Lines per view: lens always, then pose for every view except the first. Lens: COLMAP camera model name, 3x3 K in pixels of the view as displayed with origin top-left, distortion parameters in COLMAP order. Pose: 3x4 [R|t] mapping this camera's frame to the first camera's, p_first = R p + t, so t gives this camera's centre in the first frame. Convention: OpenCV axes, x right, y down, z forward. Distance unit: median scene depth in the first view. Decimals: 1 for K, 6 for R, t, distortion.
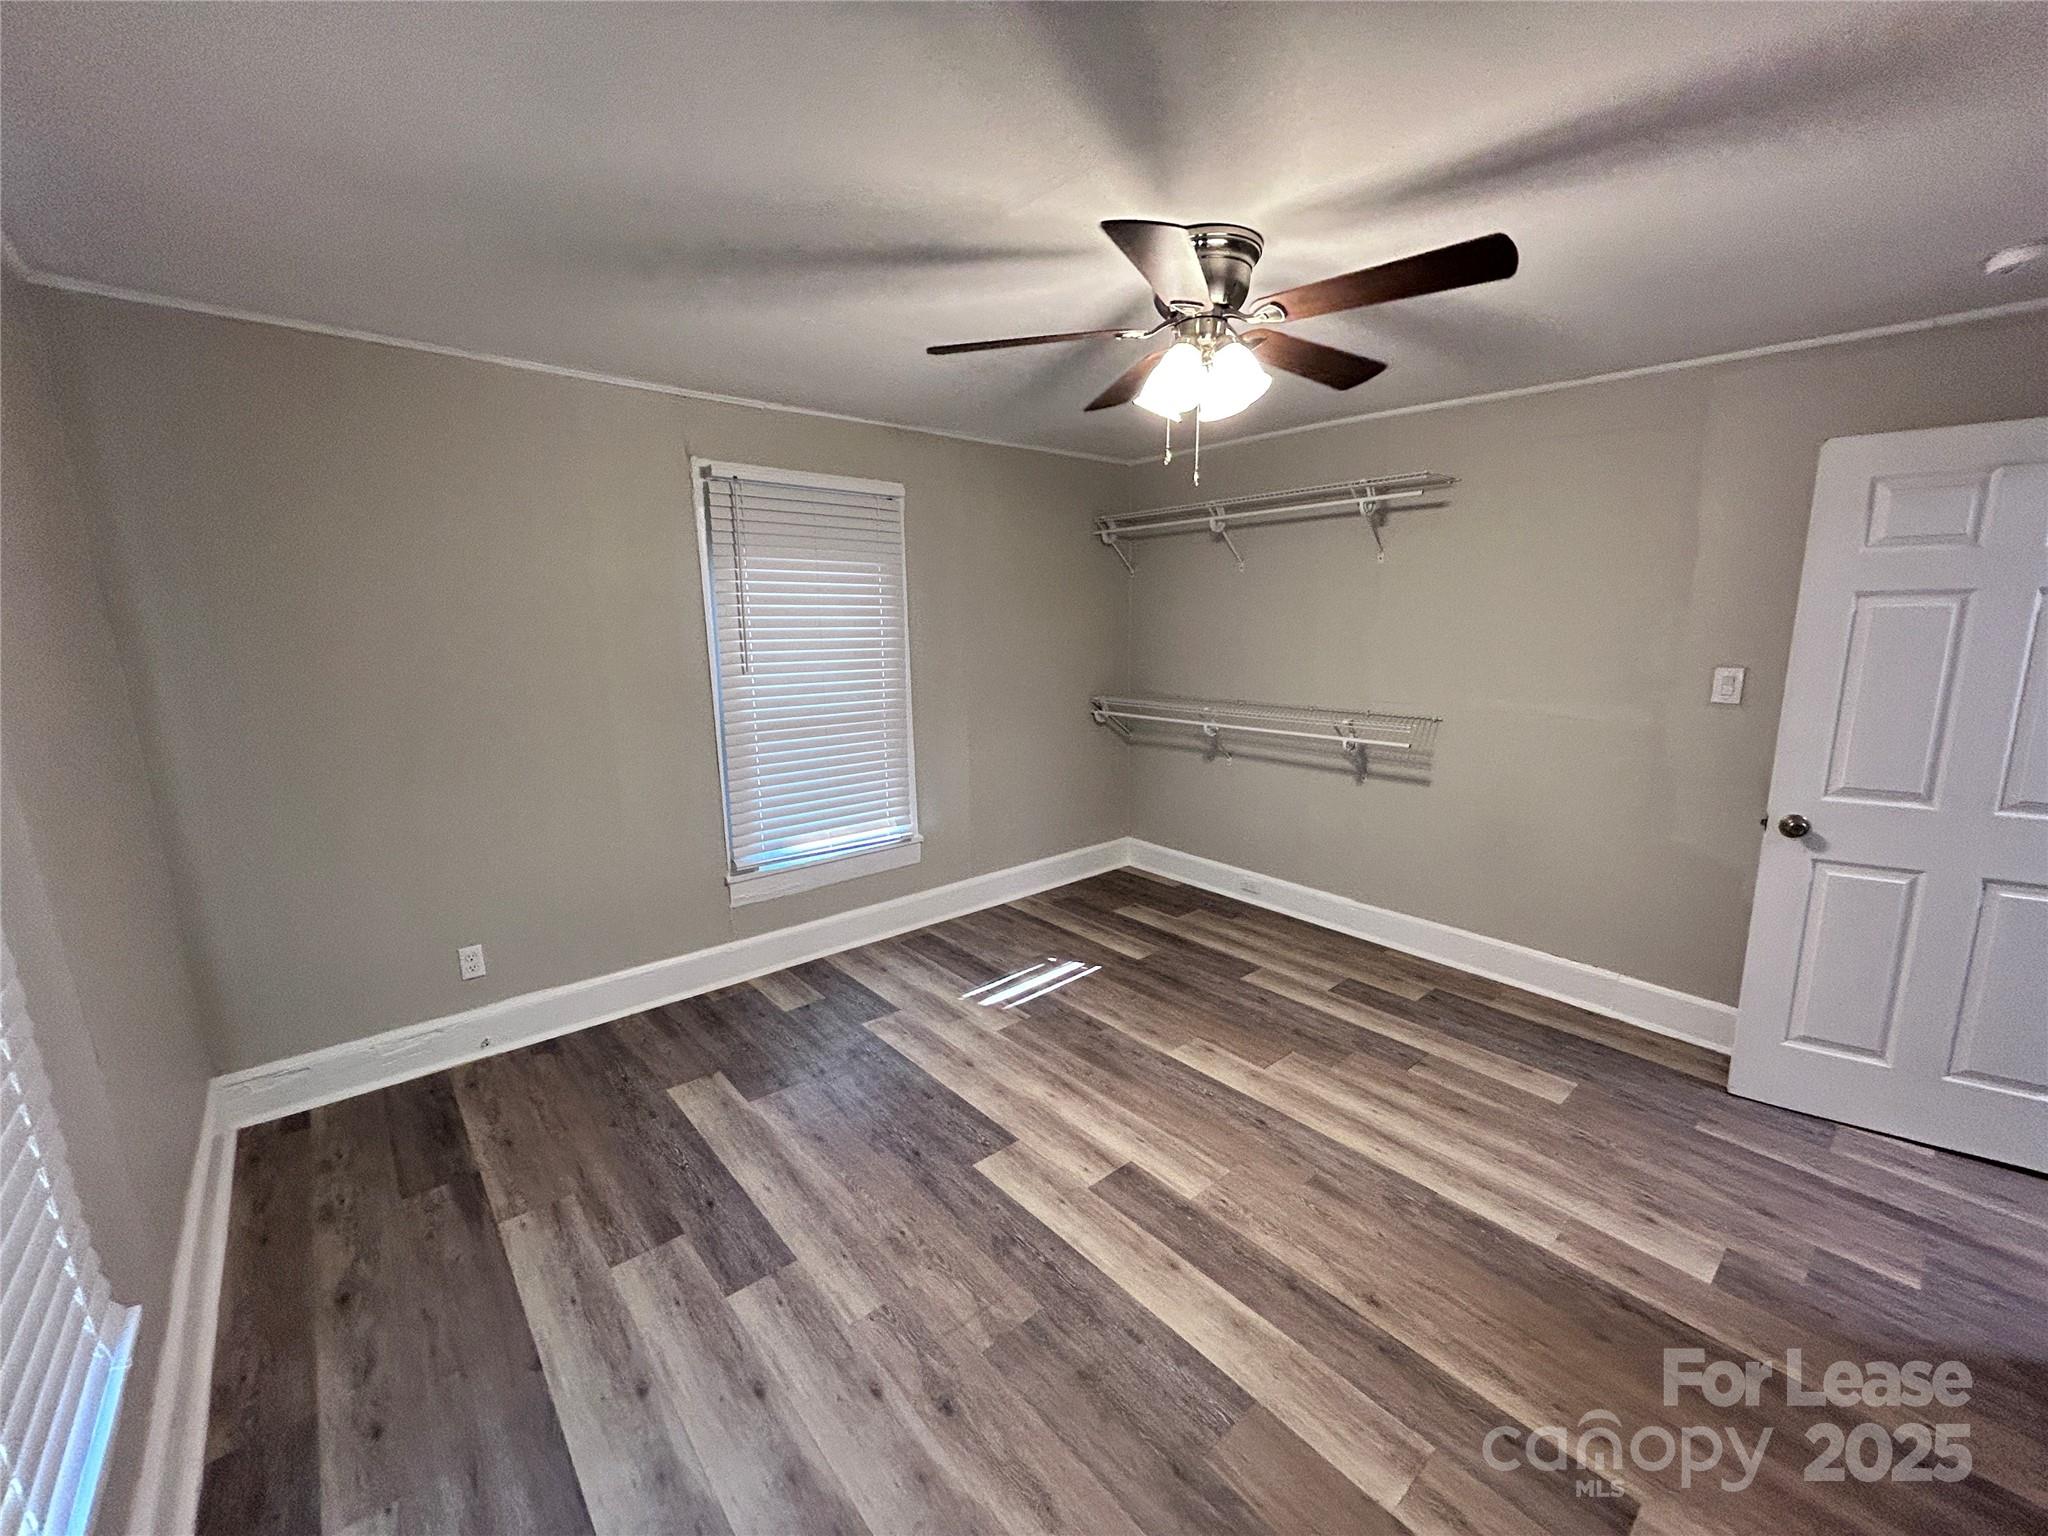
lens RADIAL K [[825.2, 0, 1016.1], [0, 825.2, 787.0], [0, 0, 1]] dist [-0.008077, 0.001593]
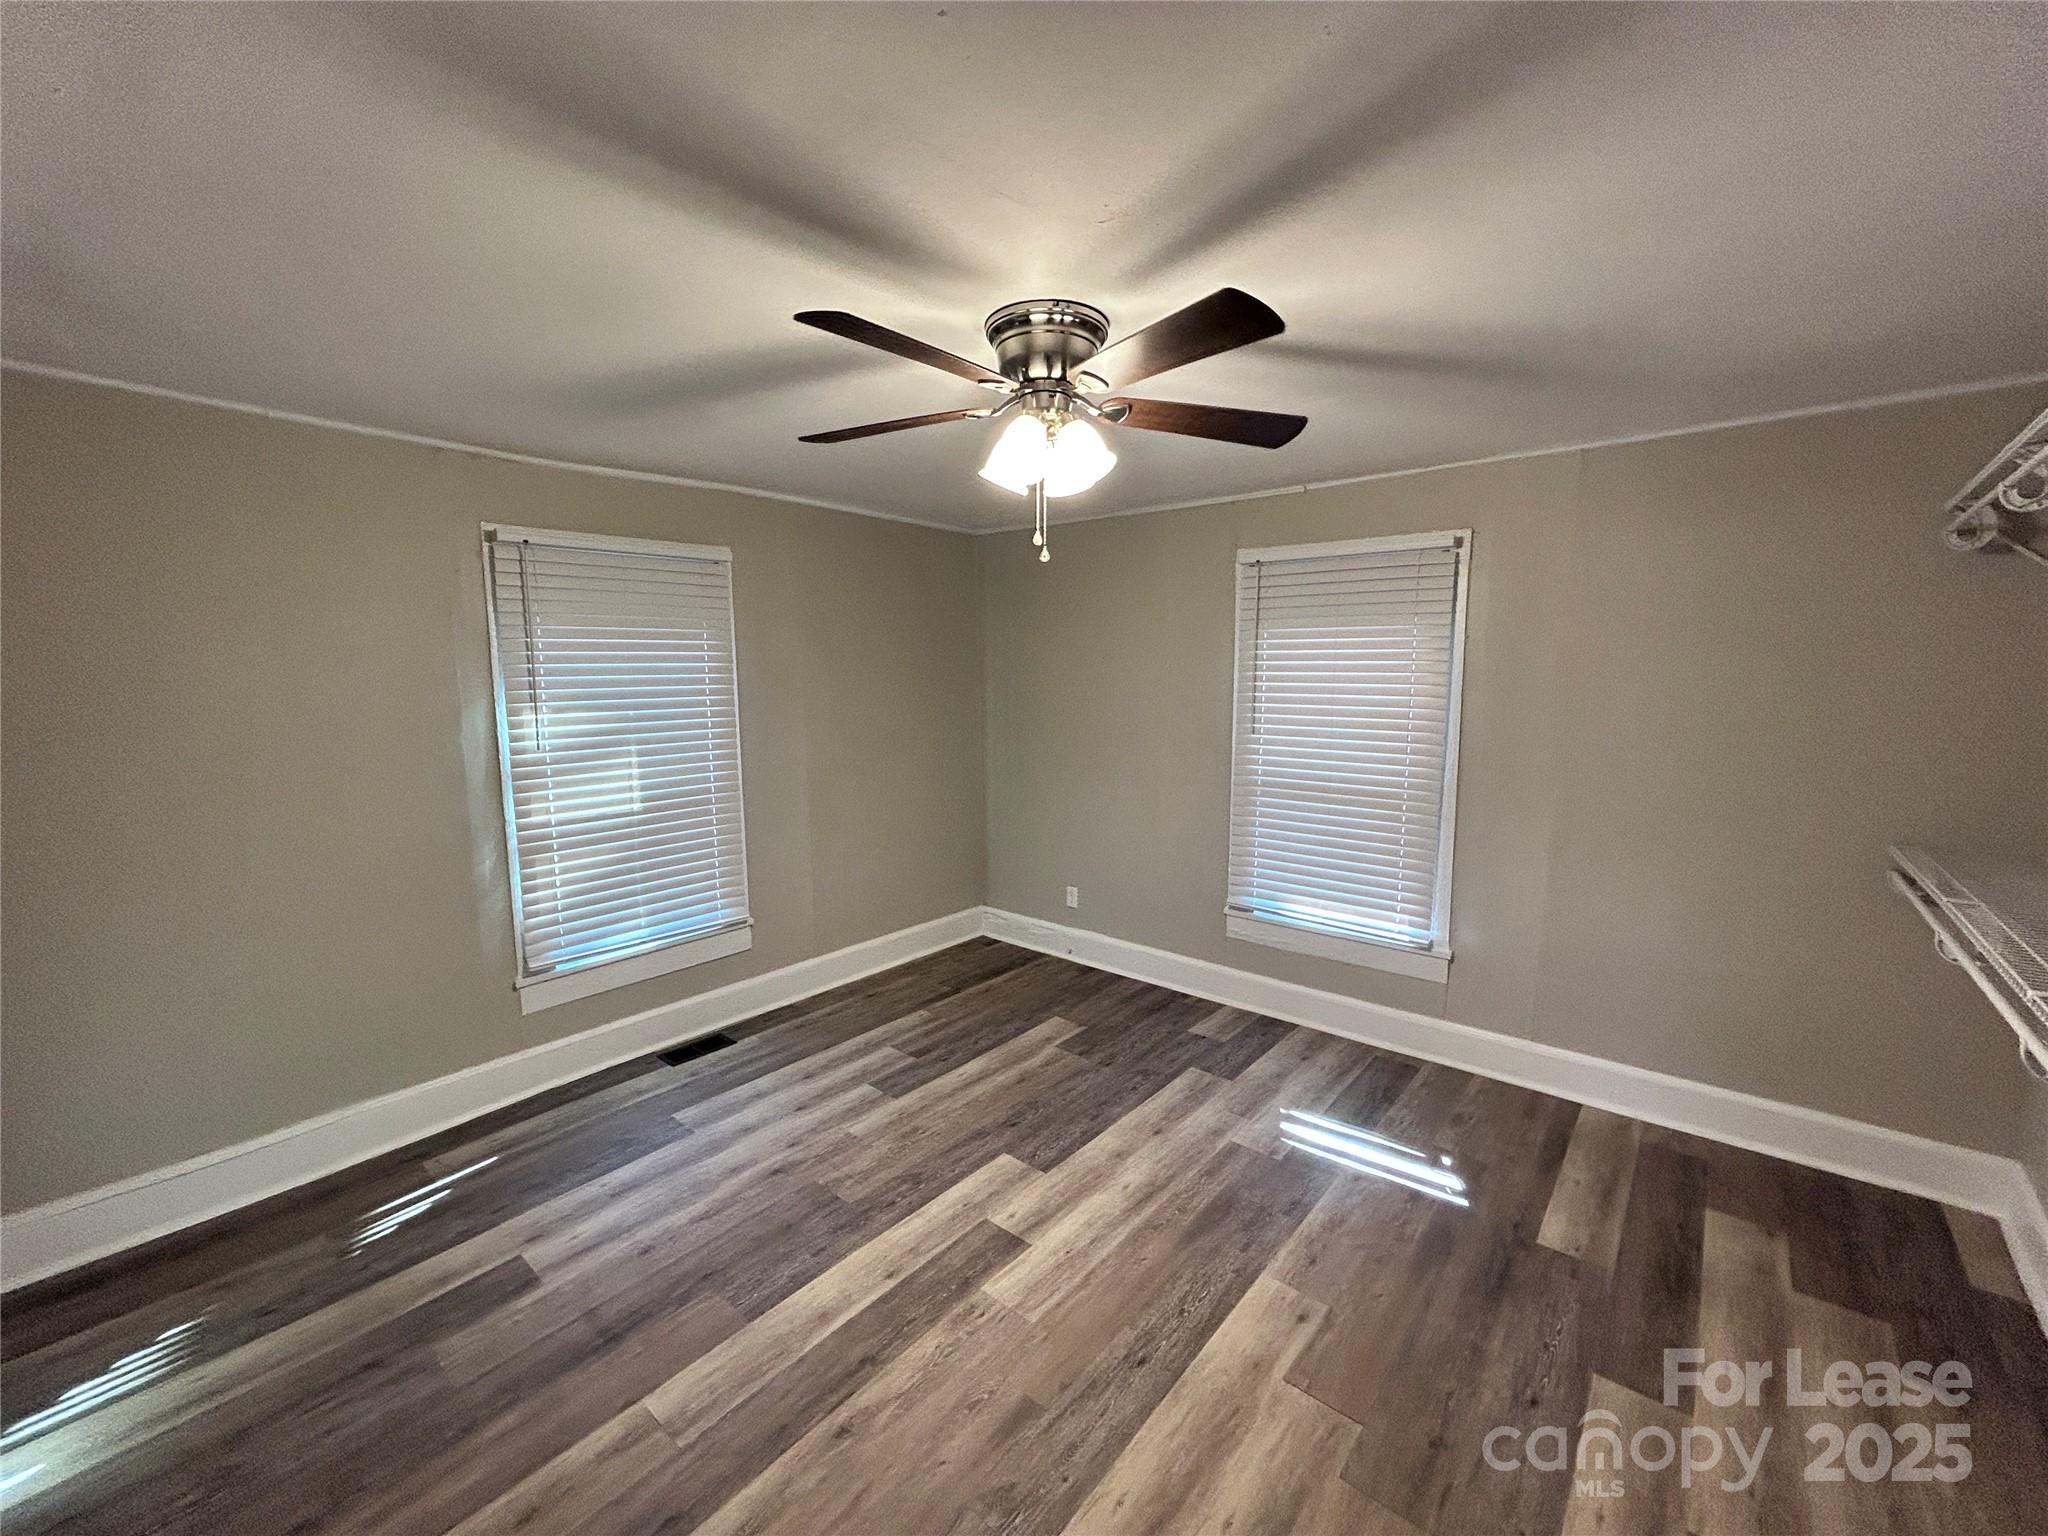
lens RADIAL K [[825.2, 0, 1023.8], [0, 825.2, 780.7], [0, 0, 1]] dist [-0.008077, 0.001593]
pose [[0.163191, 0.140133, -0.976592, 0.875984], [-0.207492, 0.972597, 0.104887, -0.155420], [0.964529, 0.185518, 0.187796, 0.613401]]
